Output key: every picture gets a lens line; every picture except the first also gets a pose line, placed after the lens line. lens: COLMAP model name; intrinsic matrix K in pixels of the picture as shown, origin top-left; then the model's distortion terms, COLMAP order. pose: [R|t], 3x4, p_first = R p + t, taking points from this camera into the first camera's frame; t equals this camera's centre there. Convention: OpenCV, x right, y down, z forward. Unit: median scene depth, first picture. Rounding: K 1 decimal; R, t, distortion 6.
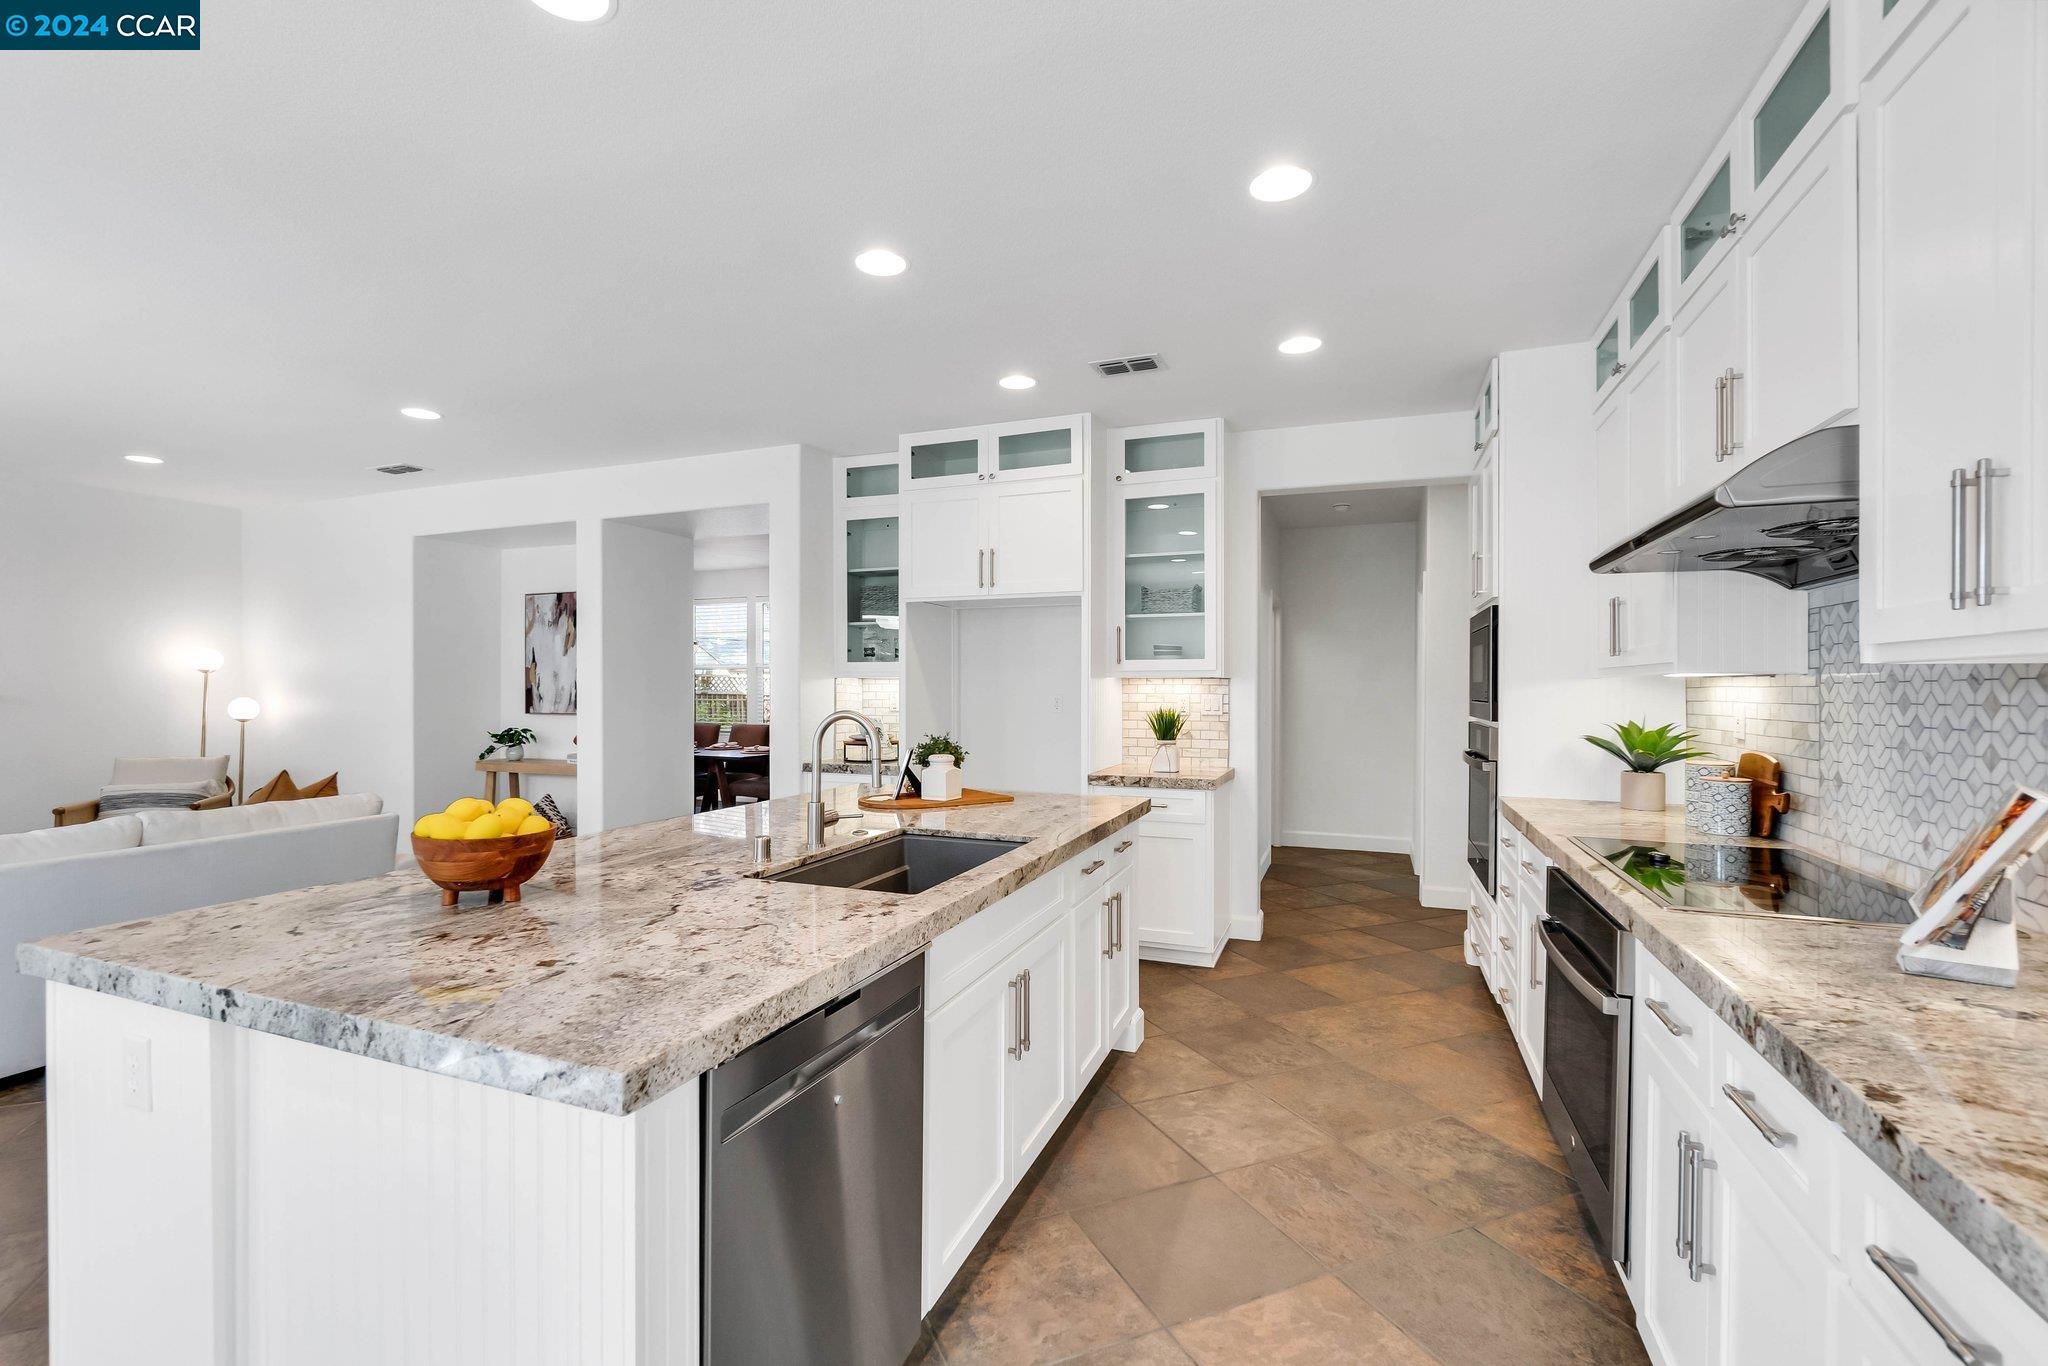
lens RADIAL K [[890.1, 0, 1011.4], [0, 890.1, 691.9], [0, 0, 1]] dist [-0.010172, 0.003185]
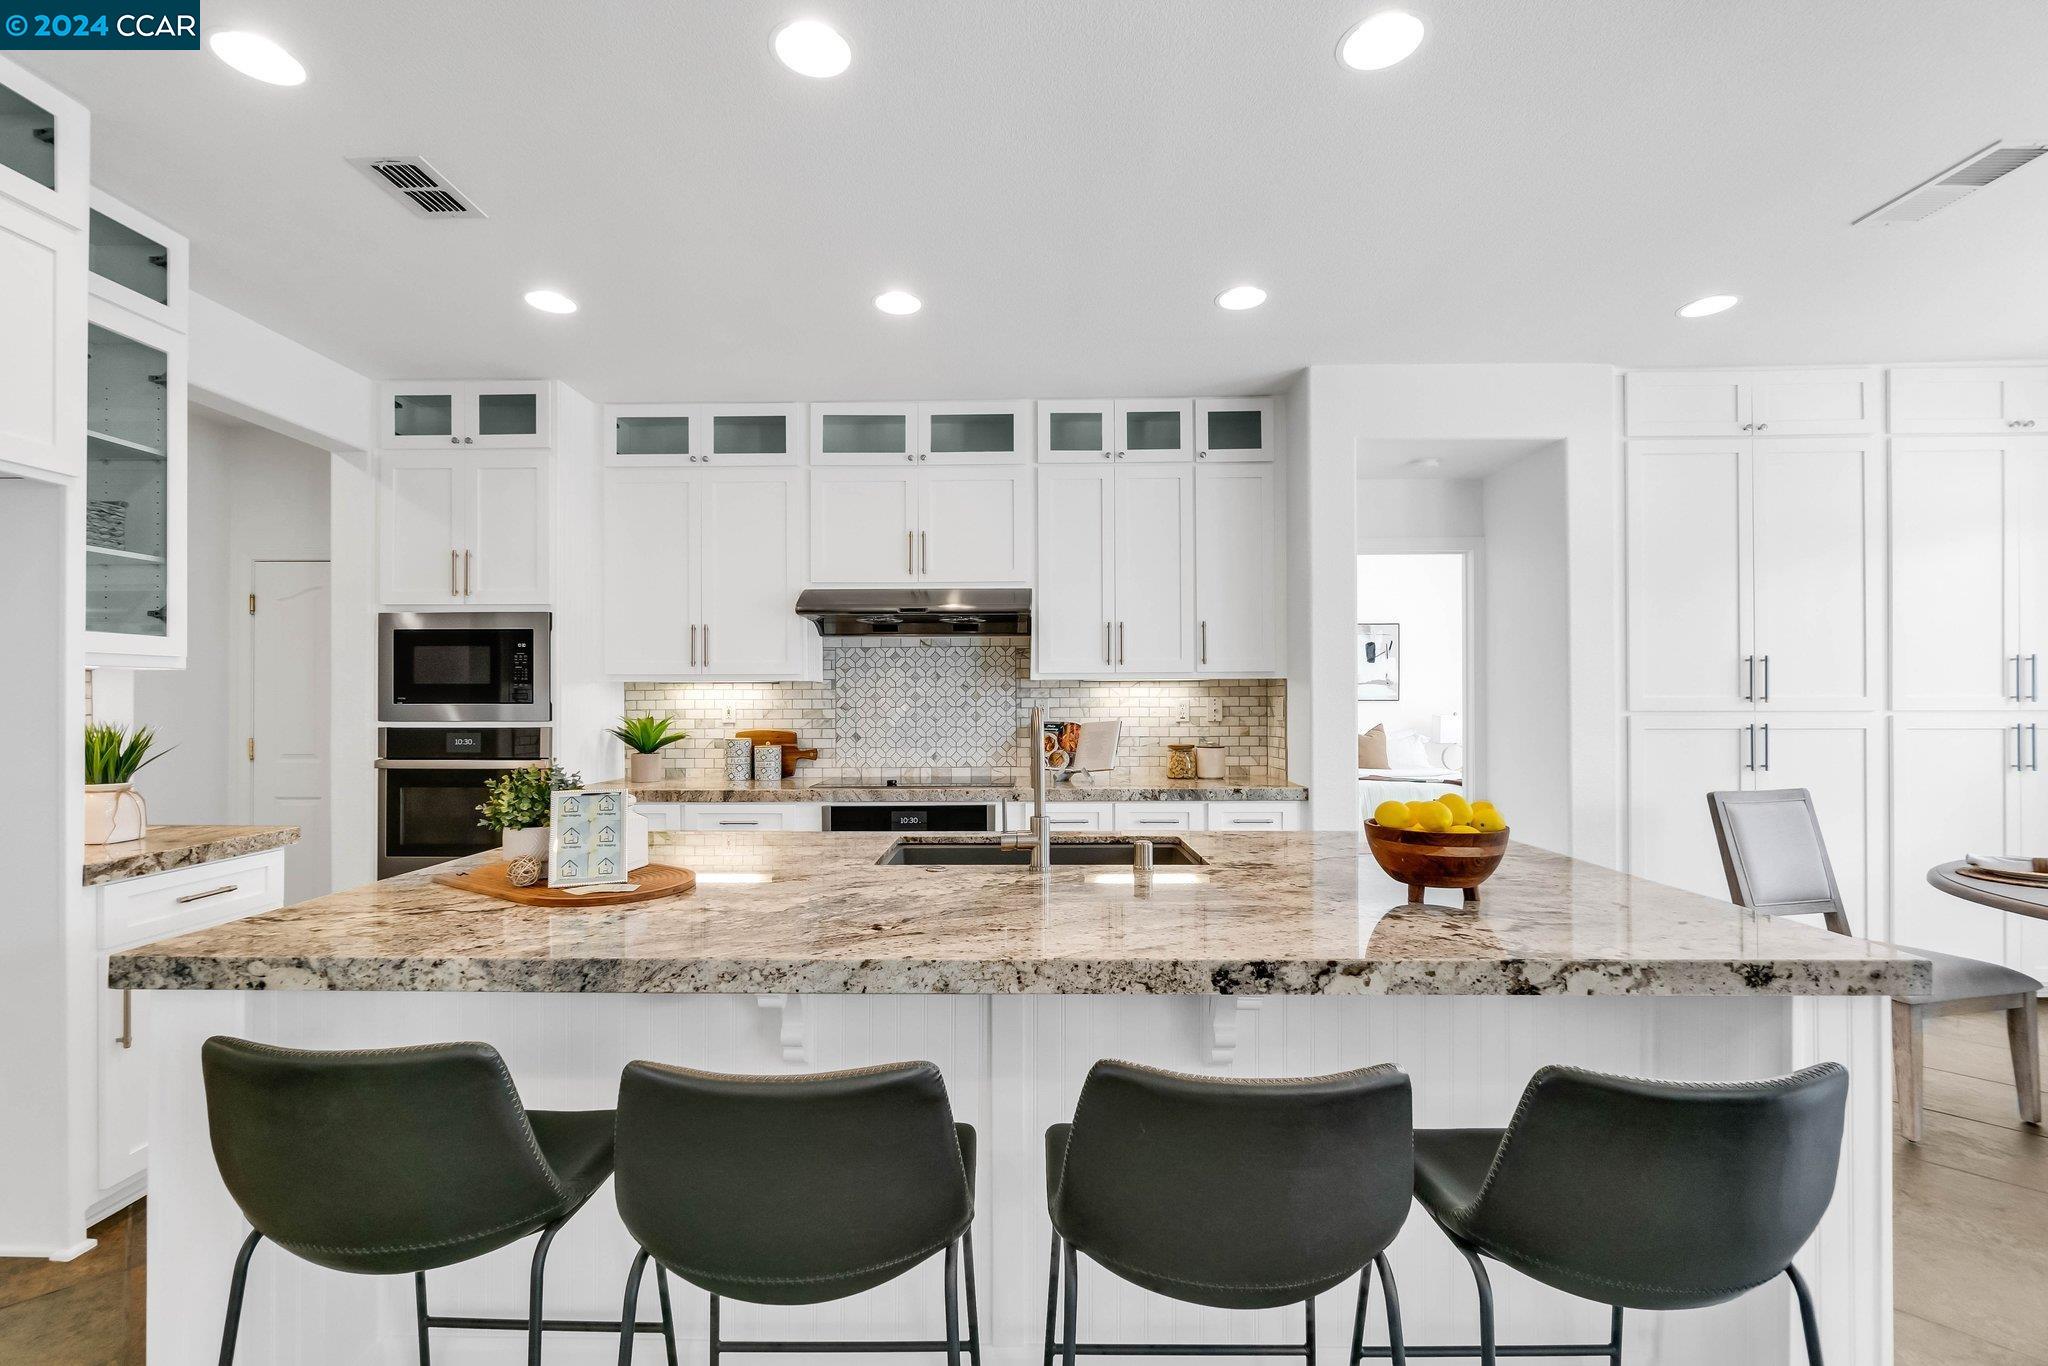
lens RADIAL K [[890.1, 0, 1015.4], [0, 890.1, 693.2], [0, 0, 1]] dist [-0.010172, 0.003185]
pose [[-0.352827, 0.004002, 0.935680, -0.517591], [0.006045, 0.999980, -0.001997, 0.004255], [-0.935669, 0.004952, -0.352844, 0.679745]]
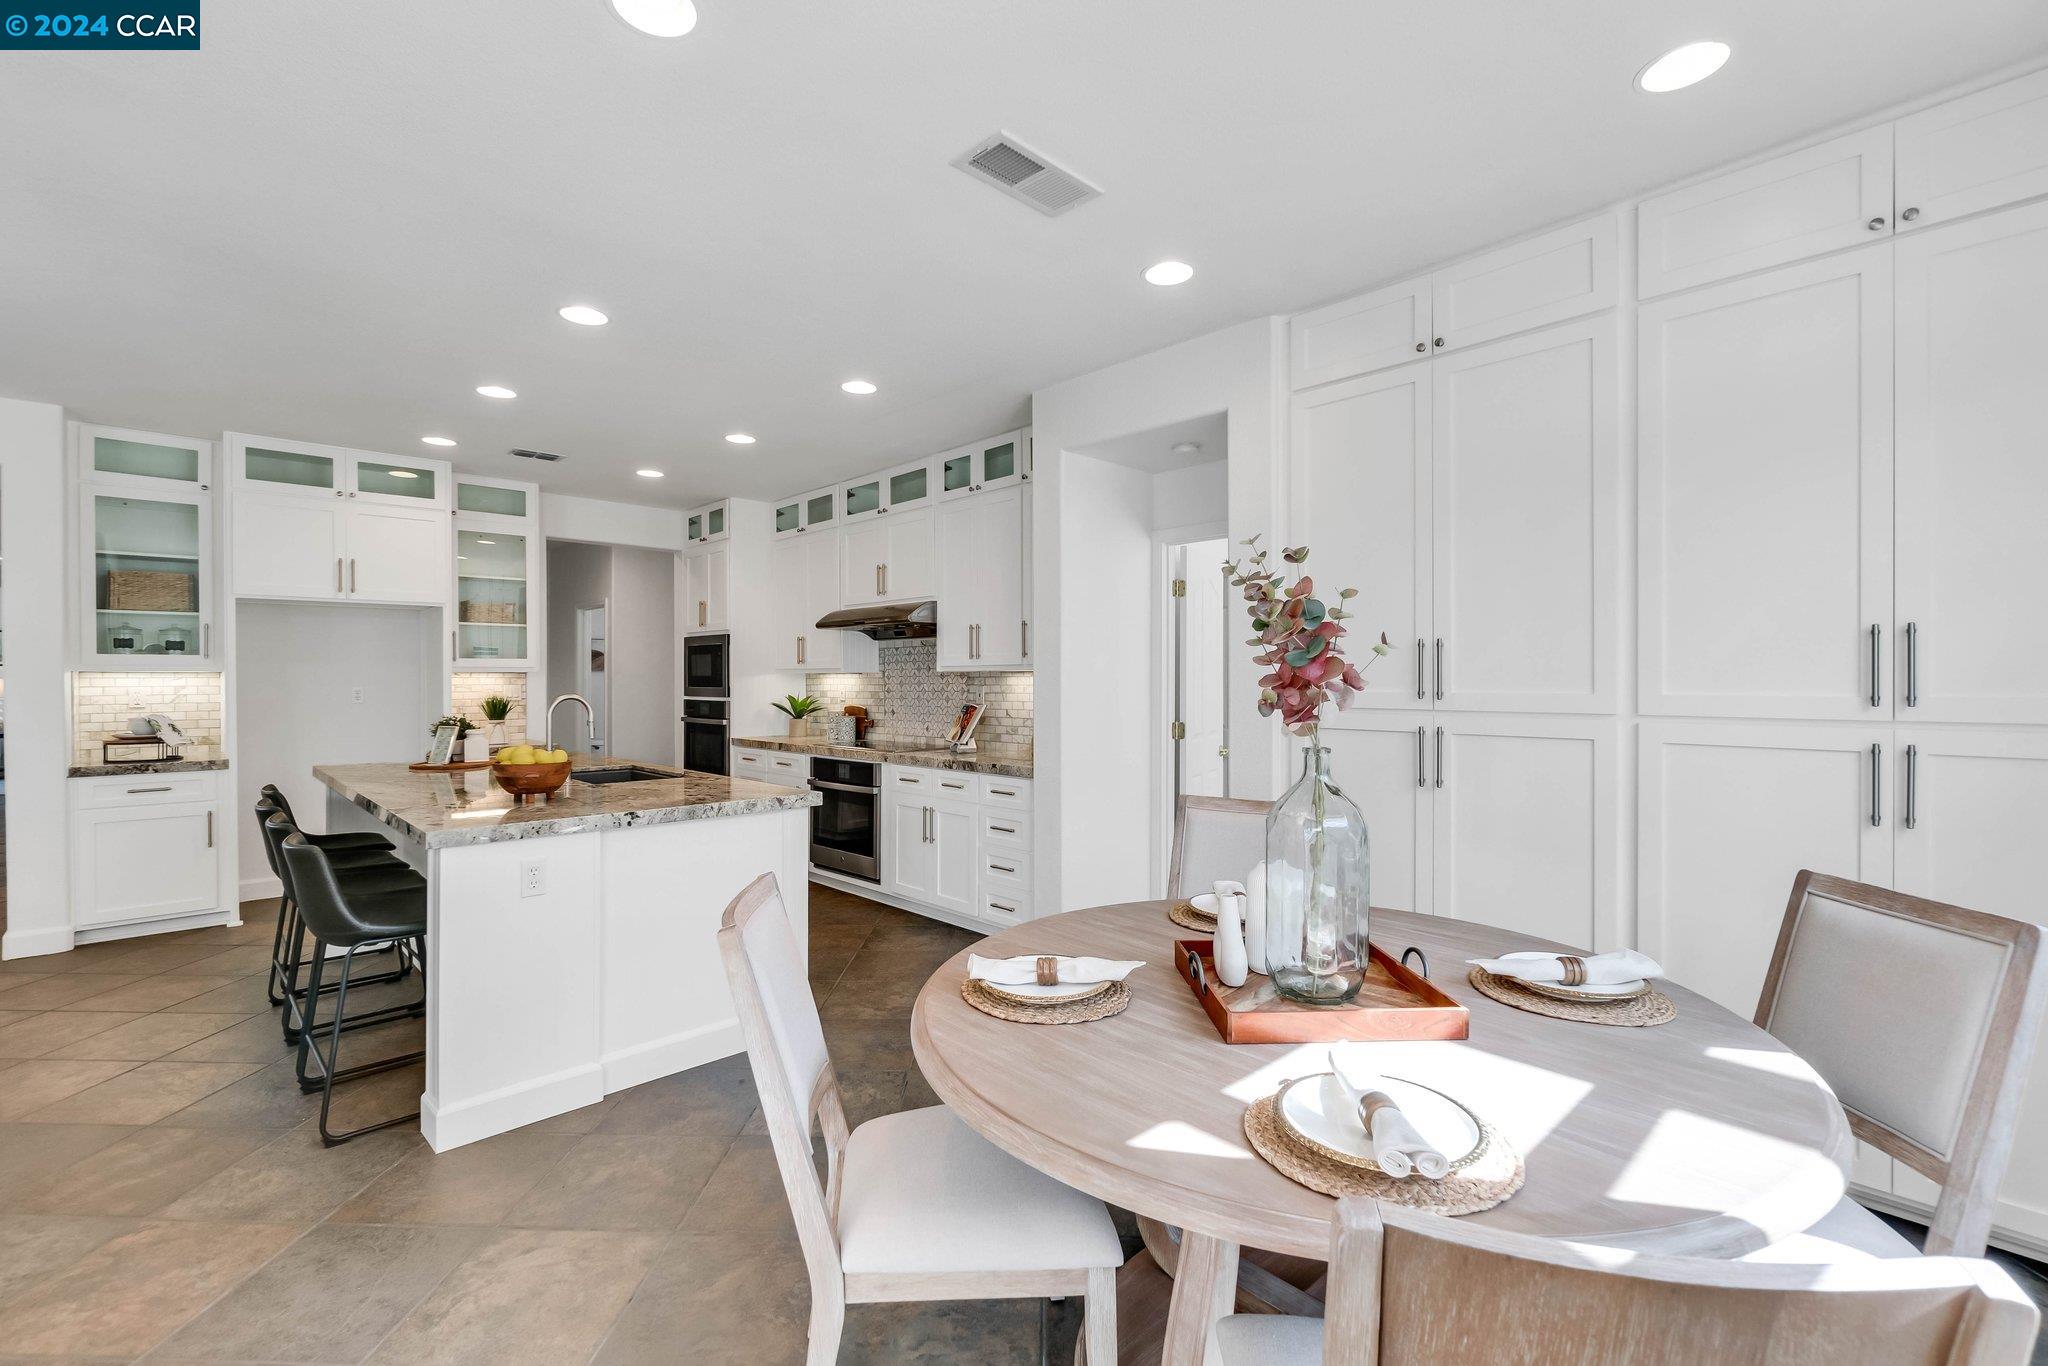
lens RADIAL K [[890.1, 0, 1013.9], [0, 890.1, 663.9], [0, 0, 1]] dist [-0.010172, 0.003185]
pose [[0.416335, 0.010343, 0.909153, -0.698308], [0.007870, 0.999857, -0.014979, -0.002779], [-0.909177, 0.013391, 0.416194, -0.239437]]
